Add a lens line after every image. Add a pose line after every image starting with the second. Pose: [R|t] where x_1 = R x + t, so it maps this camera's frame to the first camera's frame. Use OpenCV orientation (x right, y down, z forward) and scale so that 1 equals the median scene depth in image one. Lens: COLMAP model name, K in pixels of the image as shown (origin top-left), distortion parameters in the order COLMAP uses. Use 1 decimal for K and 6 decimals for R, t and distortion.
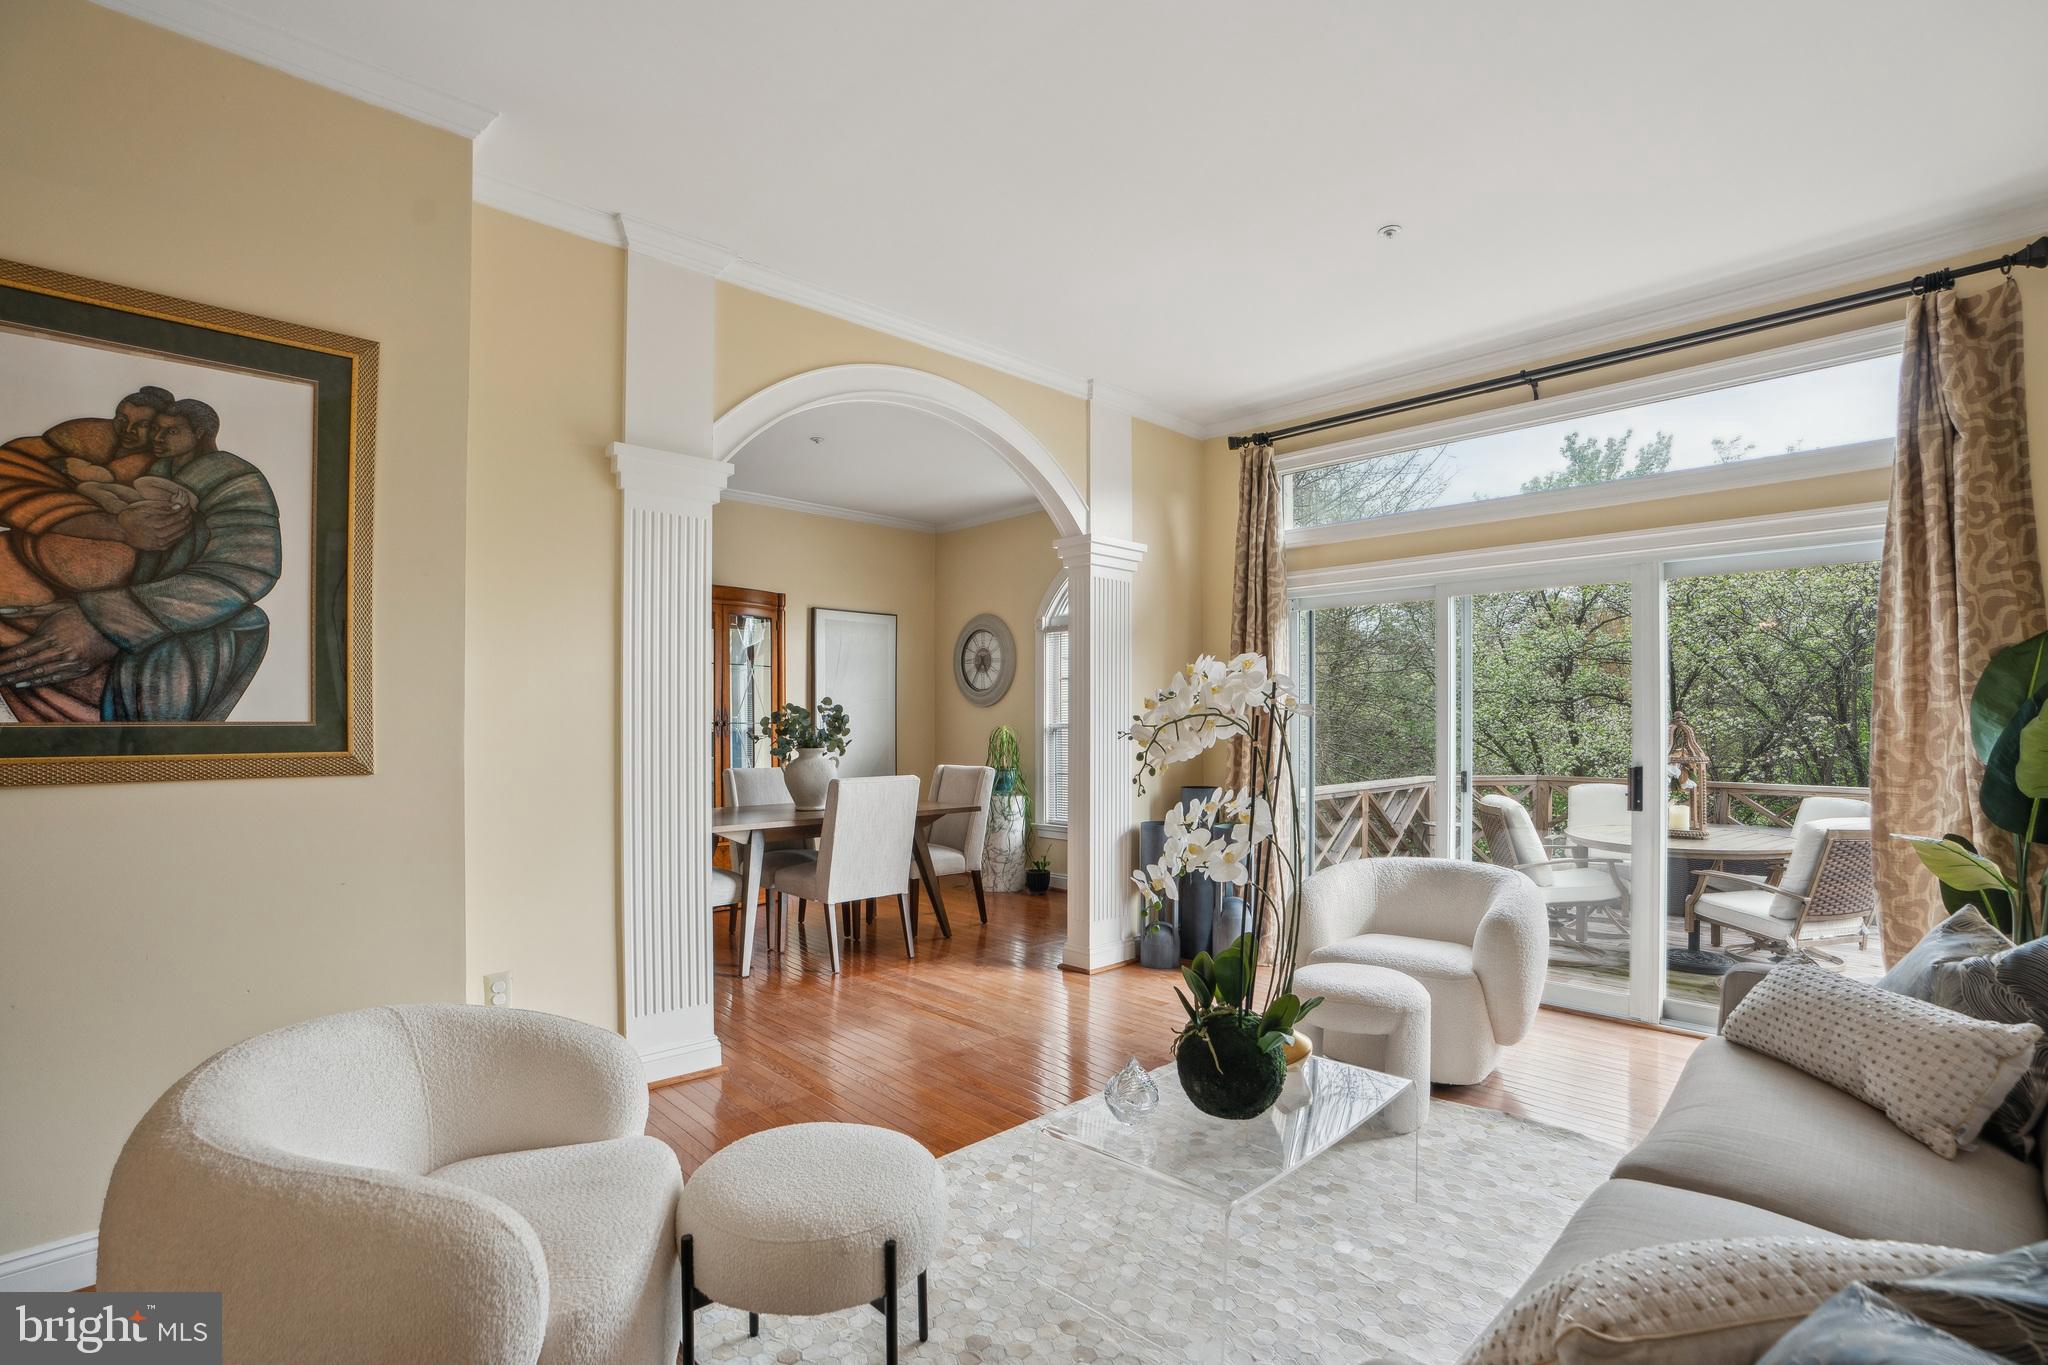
lens RADIAL K [[934.6, 0, 1020.3], [0, 934.6, 711.5], [0, 0, 1]] dist [-0.067222, 0.022941]
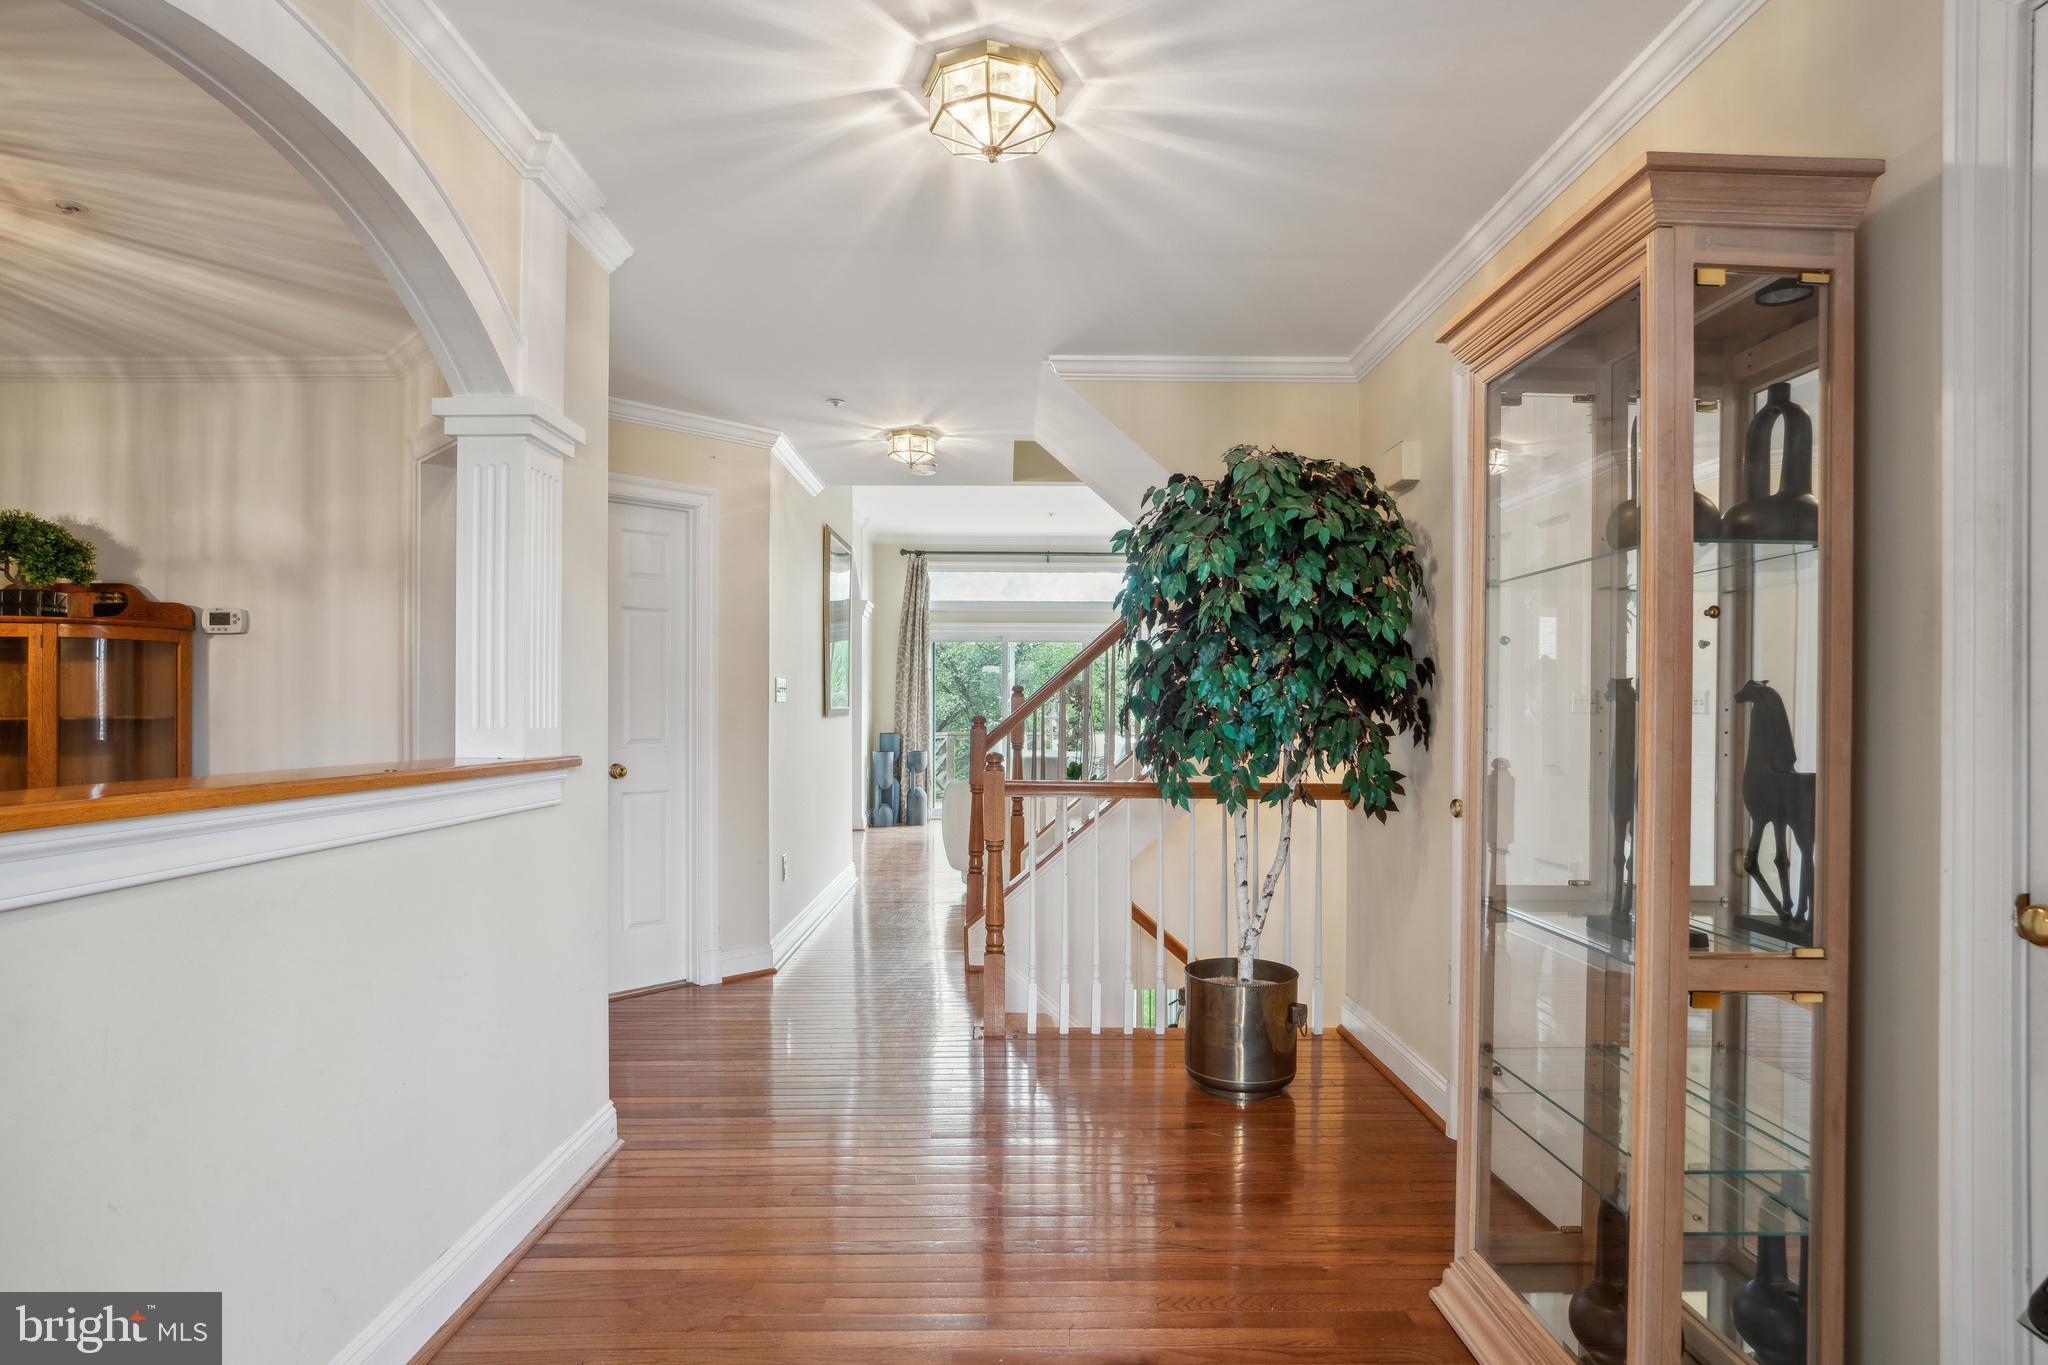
lens RADIAL K [[1107.3, 0, 1030.3], [0, 1107.3, 711.3], [0, 0, 1]] dist [-0.001569, -0.000157]
pose [[0.667958, -0.001174, 0.744198, -0.901194], [-0.007187, 0.999942, 0.008028, 0.010956], [-0.744164, -0.010711, 0.667911, -0.496867]]
